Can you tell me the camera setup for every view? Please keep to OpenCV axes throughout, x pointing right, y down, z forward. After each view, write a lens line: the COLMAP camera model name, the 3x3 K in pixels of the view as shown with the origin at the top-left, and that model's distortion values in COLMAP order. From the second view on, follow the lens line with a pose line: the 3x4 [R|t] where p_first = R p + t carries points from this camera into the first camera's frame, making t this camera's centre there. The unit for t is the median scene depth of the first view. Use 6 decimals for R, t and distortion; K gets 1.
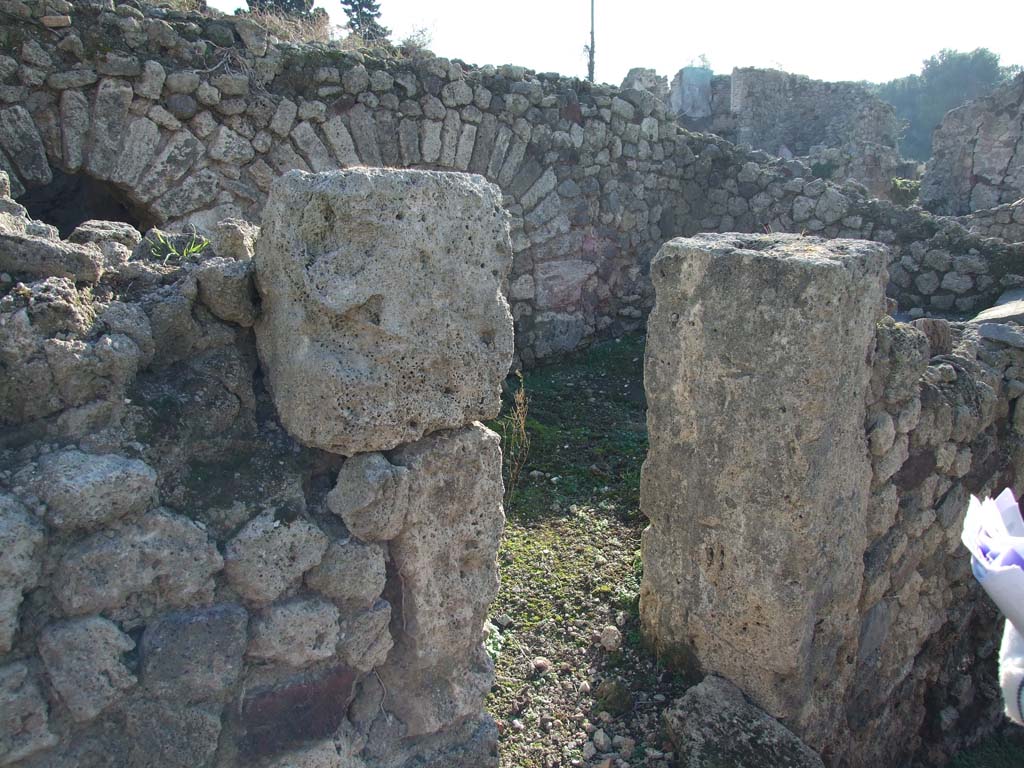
lens RADIAL K [[821.6, 0, 512.1], [0, 821.6, 372.9], [0, 0, 1]] dist [-0.058478, 0.051869]
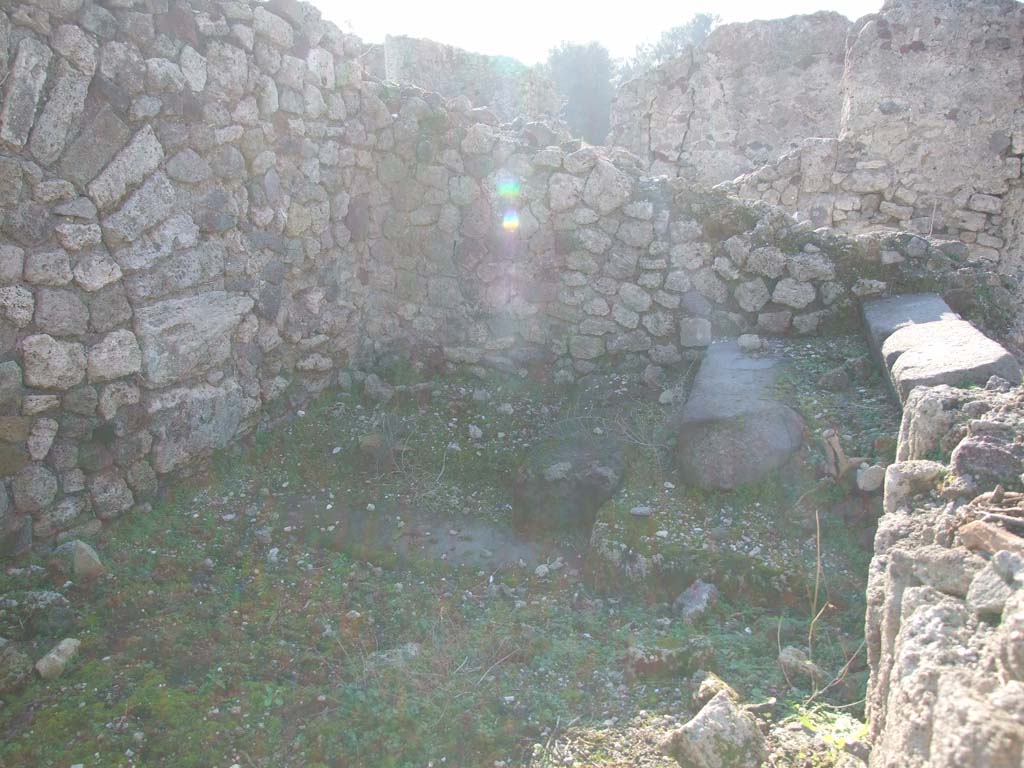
lens RADIAL K [[821.6, 0, 507.1], [0, 821.6, 370.6], [0, 0, 1]] dist [-0.058478, 0.051869]
pose [[0.917520, -0.102568, 0.384236, 0.041373], [0.096661, 0.994712, 0.034710, -0.085680], [-0.385764, 0.005294, 0.922582, 0.408568]]
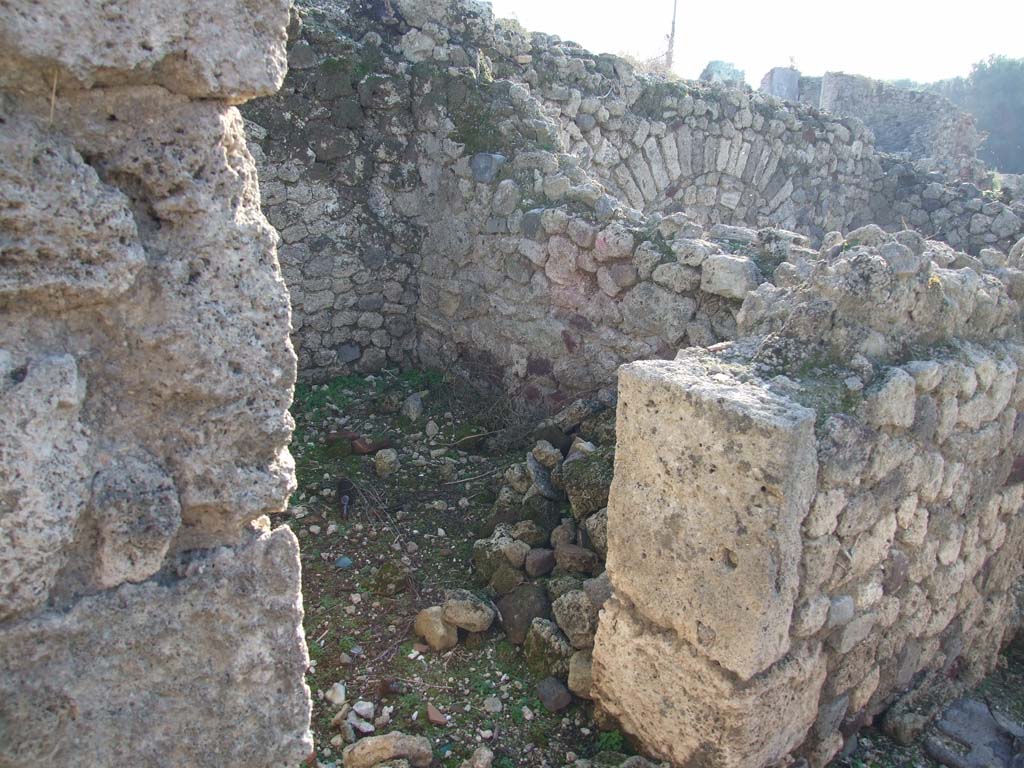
lens RADIAL K [[821.6, 0, 509.0], [0, 821.6, 367.5], [0, 0, 1]] dist [-0.058478, 0.051869]
pose [[0.997487, 0.069837, -0.011972, -0.337156], [-0.069494, 0.997216, 0.027052, 0.033994], [0.013828, -0.026152, 0.999562, -0.255700]]
